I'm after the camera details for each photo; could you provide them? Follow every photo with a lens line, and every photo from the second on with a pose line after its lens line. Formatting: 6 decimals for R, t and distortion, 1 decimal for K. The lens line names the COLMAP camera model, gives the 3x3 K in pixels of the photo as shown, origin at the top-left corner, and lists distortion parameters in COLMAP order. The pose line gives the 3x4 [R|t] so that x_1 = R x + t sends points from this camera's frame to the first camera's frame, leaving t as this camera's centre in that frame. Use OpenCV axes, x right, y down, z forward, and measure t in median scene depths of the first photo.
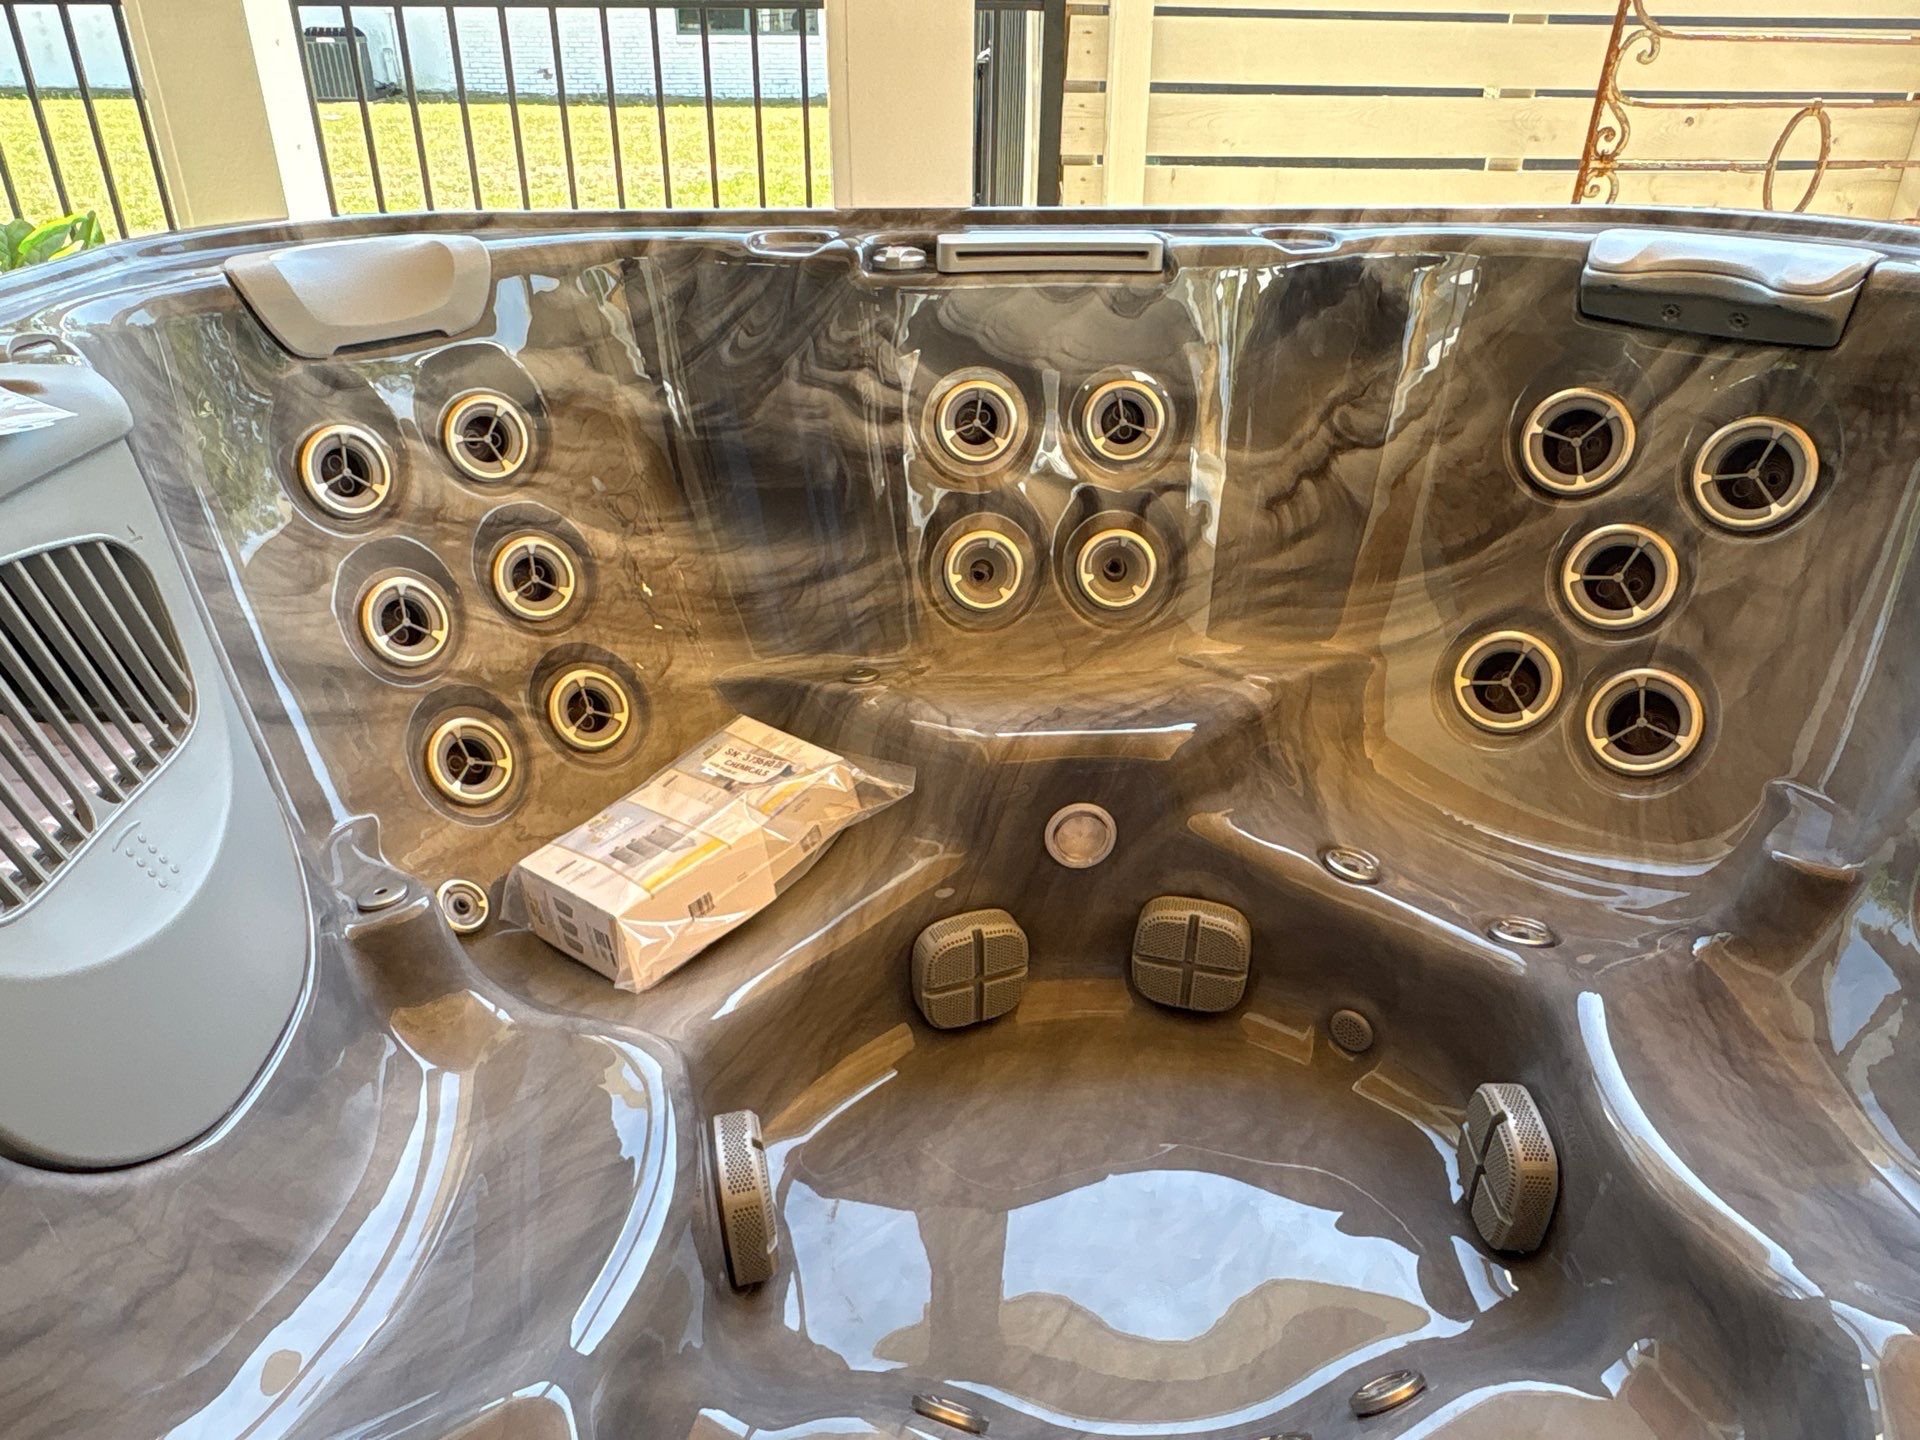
lens RADIAL K [[1325.2, 0, 960.0], [0, 1325.2, 720.0], [0, 0, 1]] dist [-0.004595, 0.003815]
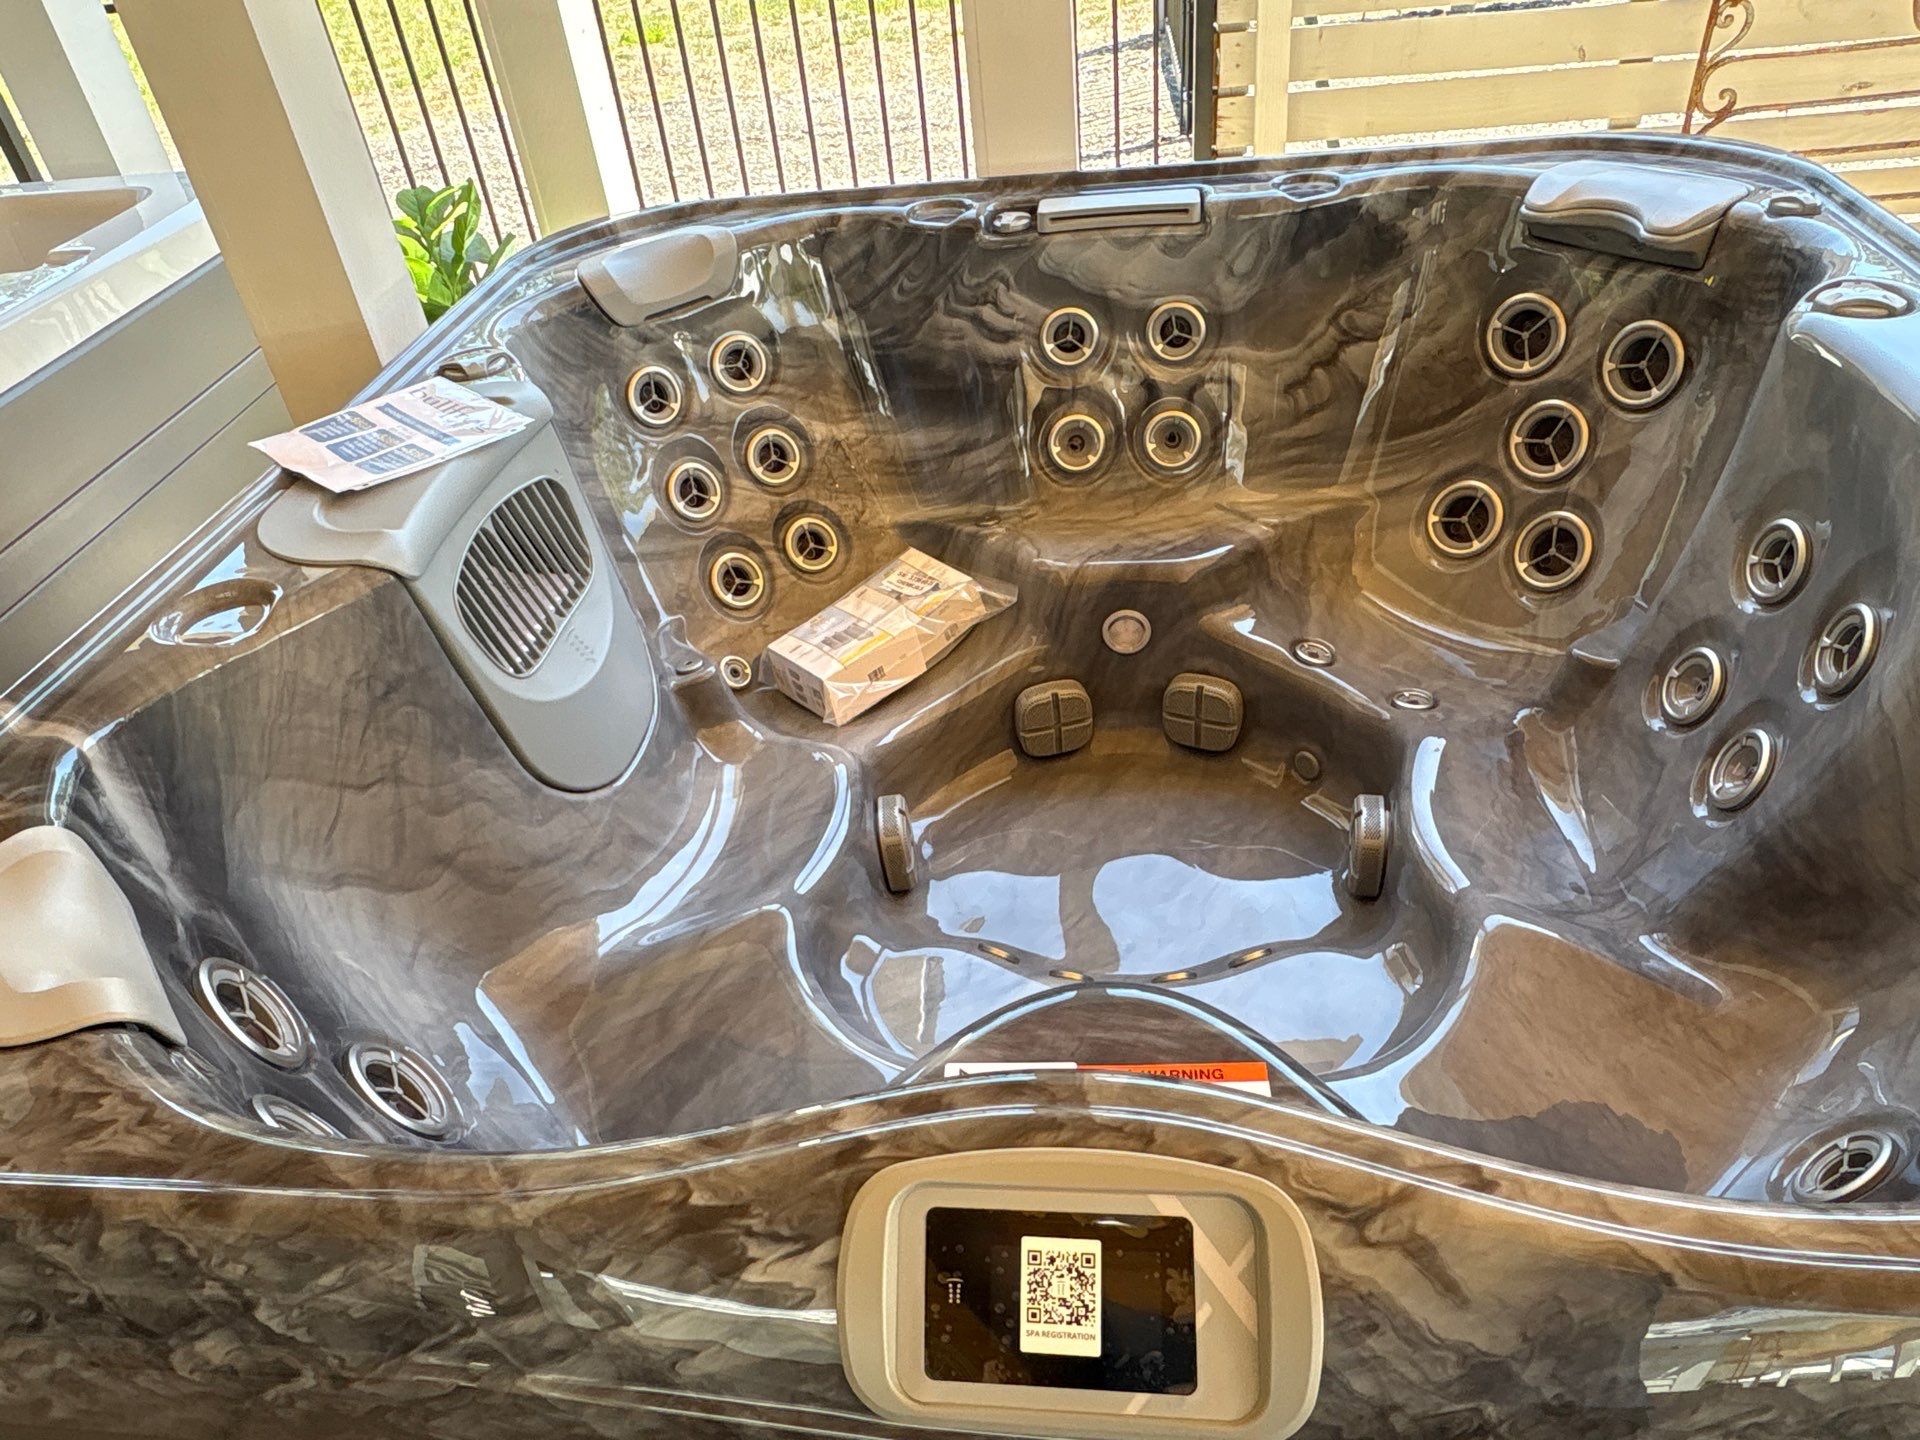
lens RADIAL K [[1325.2, 0, 960.0], [0, 1325.2, 720.0], [0, 0, 1]] dist [-0.004595, 0.003815]
pose [[0.980136, 0.021597, -0.197146, 0.190452], [0.011575, 0.986129, 0.165578, -0.059750], [0.197987, -0.164571, 0.966291, -0.463105]]
